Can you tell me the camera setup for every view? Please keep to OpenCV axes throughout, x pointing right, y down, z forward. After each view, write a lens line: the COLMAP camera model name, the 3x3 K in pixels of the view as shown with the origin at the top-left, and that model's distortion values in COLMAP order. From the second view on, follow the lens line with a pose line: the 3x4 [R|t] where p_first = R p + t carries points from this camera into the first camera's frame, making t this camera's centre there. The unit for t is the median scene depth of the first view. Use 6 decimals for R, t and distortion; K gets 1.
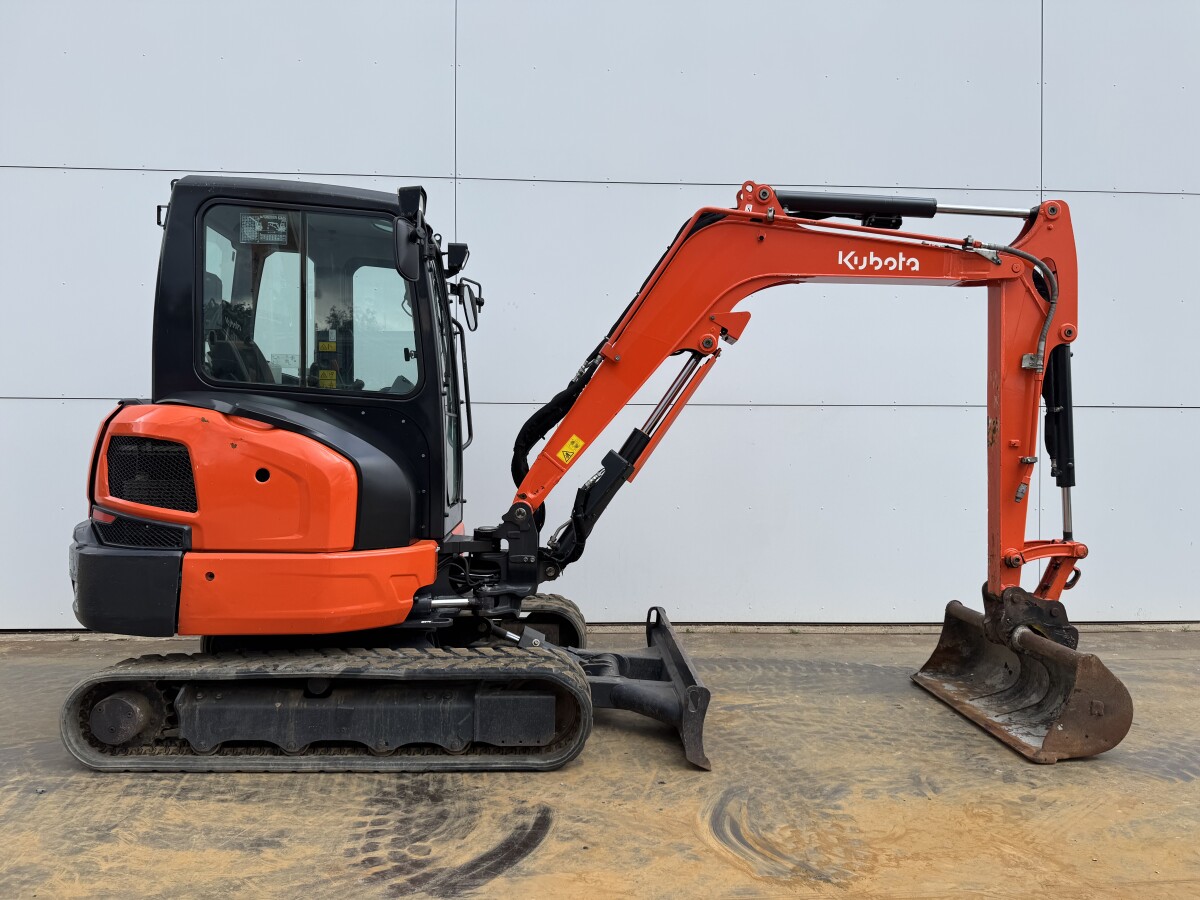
lens RADIAL K [[841.2, 0, 602.3], [0, 841.2, 458.7], [0, 0, 1]] dist [0.033842, -0.051018]
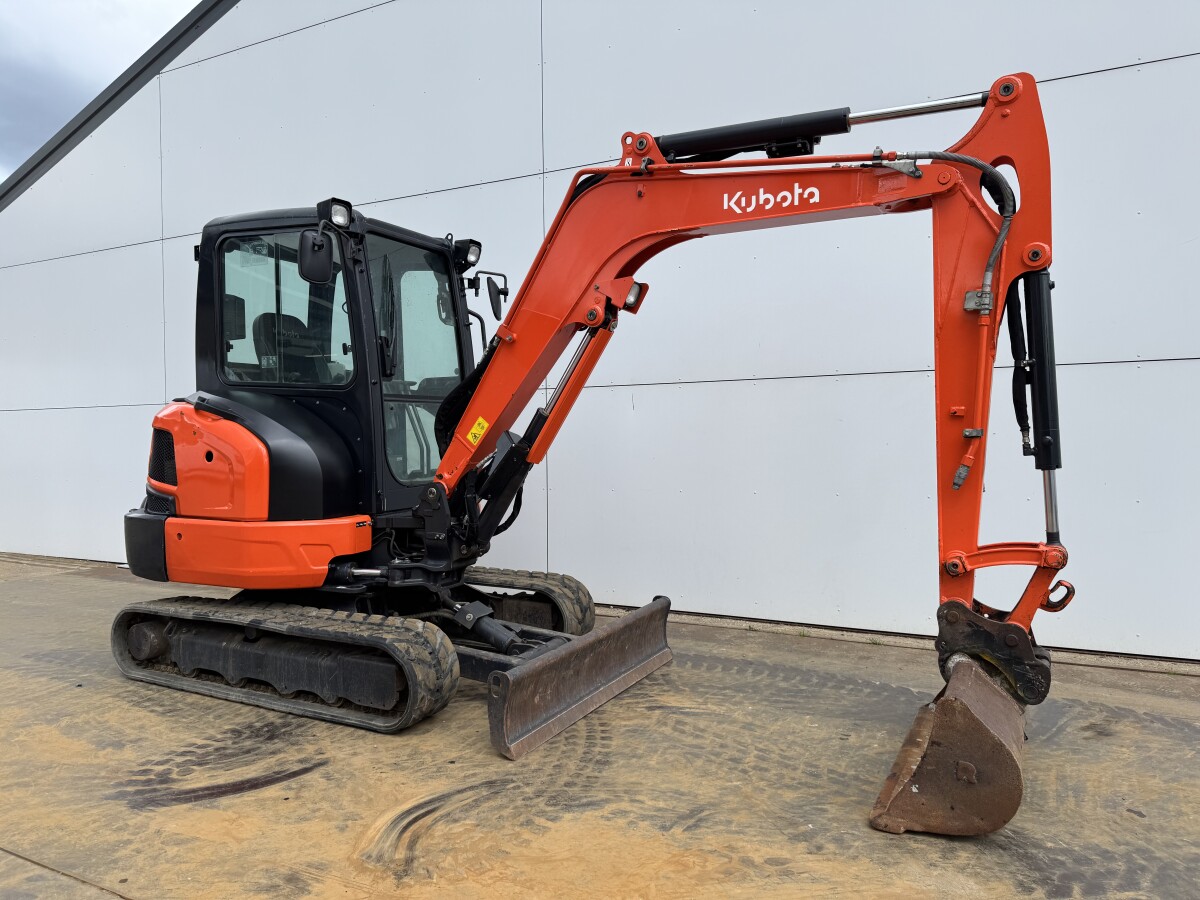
lens RADIAL K [[835.7, 0, 601.5], [0, 835.7, 460.8], [0, 0, 1]] dist [0.060423, -0.087319]
pose [[0.862816, -0.001101, -0.505517, 0.629688], [0.010570, 0.999818, 0.015863, 0.010963], [0.505408, -0.019030, 0.862671, 0.202491]]
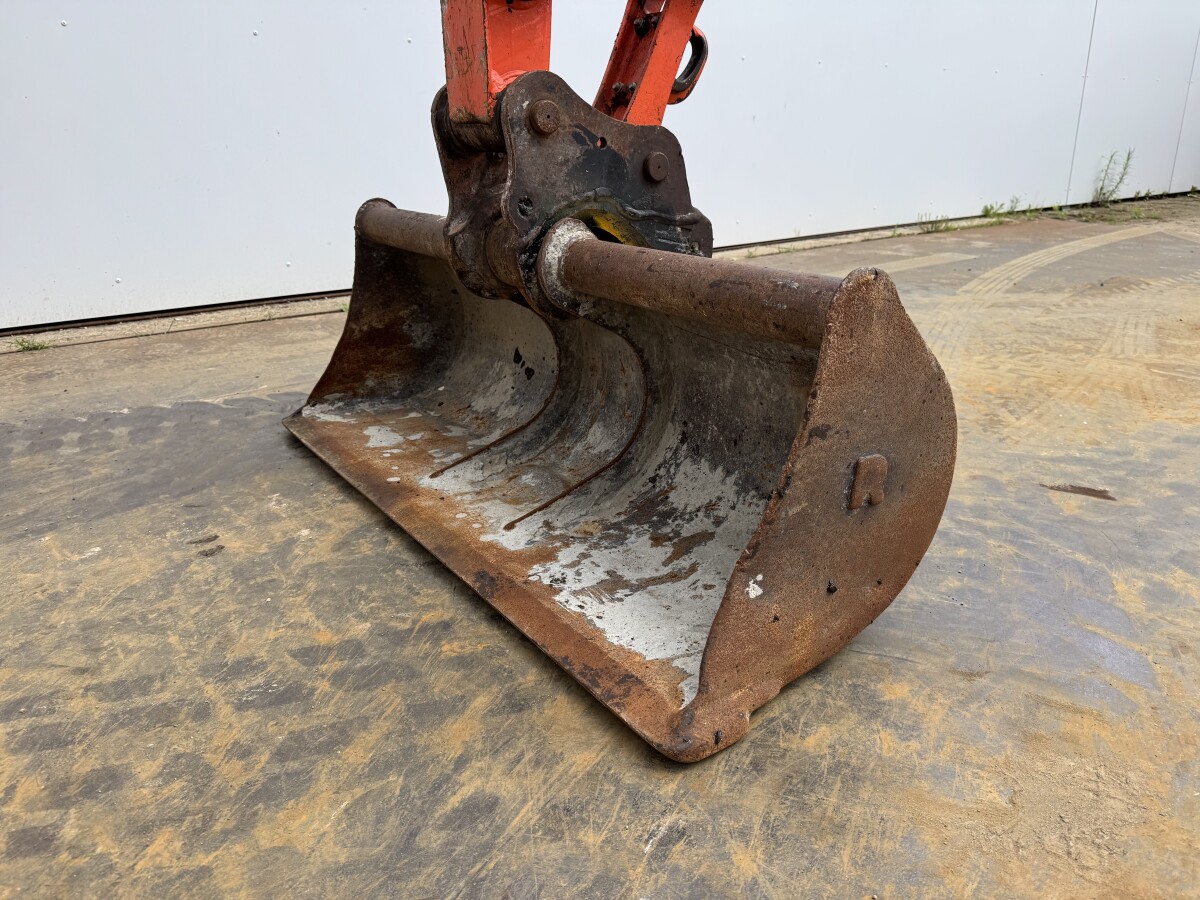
lens RADIAL K [[839.2, 0, 607.4], [0, 839.2, 448.7], [0, 0, 1]] dist [0.075776, -0.100787]
pose [[0.834611, -0.206014, 0.510864, 0.361053], [0.023685, 0.939992, 0.340372, 0.181771], [-0.550330, -0.271979, 0.789408, 0.779847]]
